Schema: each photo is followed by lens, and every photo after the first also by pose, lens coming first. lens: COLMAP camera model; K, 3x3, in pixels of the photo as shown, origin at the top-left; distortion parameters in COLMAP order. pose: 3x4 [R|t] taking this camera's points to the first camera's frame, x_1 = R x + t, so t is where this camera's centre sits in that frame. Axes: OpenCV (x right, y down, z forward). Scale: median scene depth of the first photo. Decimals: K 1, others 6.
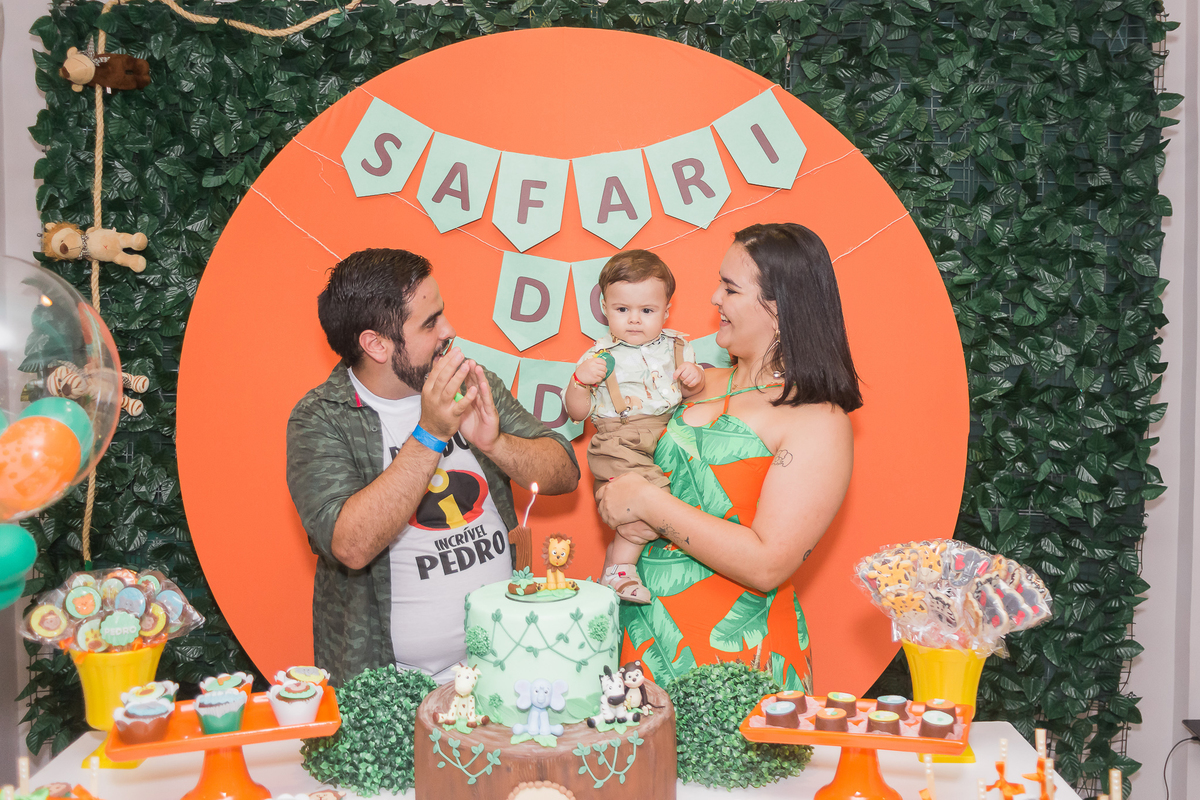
lens RADIAL K [[1234.2, 0, 641.1], [0, 1234.2, 316.7], [0, 0, 1]] dist [-0.097019, 0.000000]
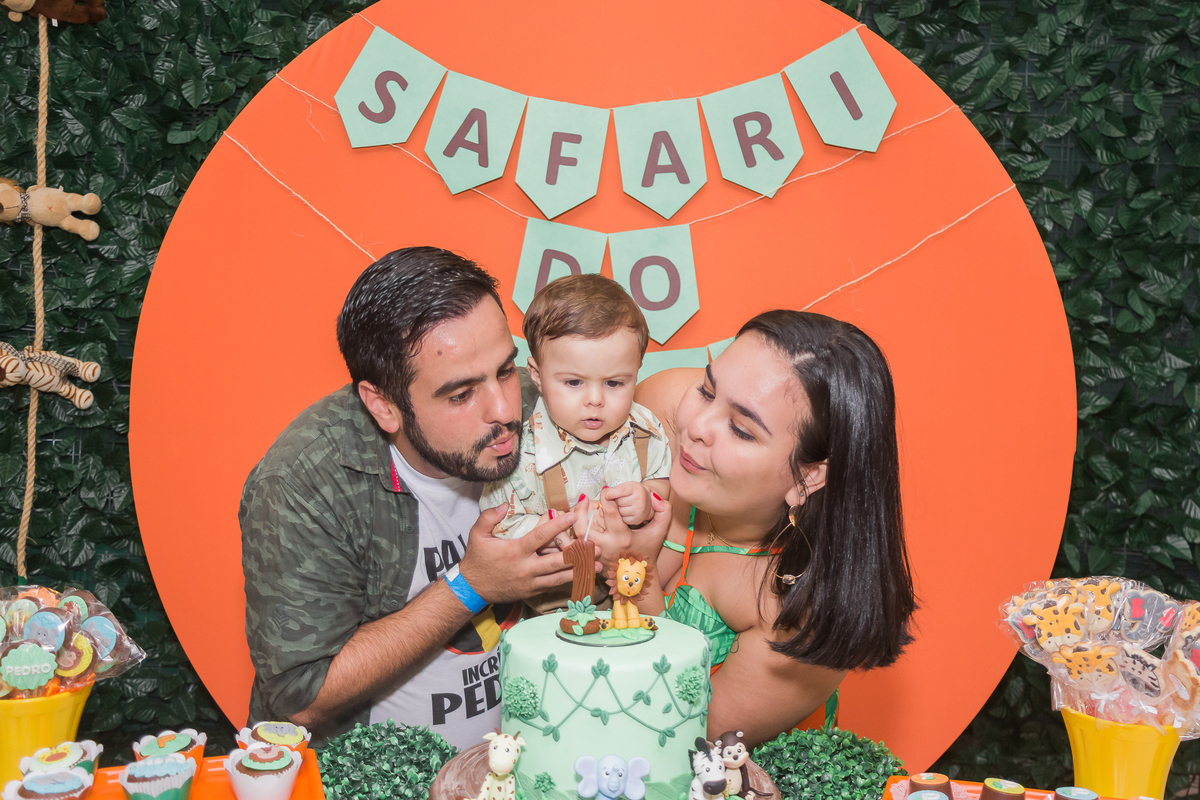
lens RADIAL K [[1230.3, 0, 604.1], [0, 1230.3, 393.9], [0, 0, 1]] dist [-0.026381, 0.000000]
pose [[0.999518, 0.028904, -0.011347, -0.047023], [-0.028469, 0.998915, 0.036860, 0.033793], [0.012400, -0.036519, 0.999256, 0.164854]]
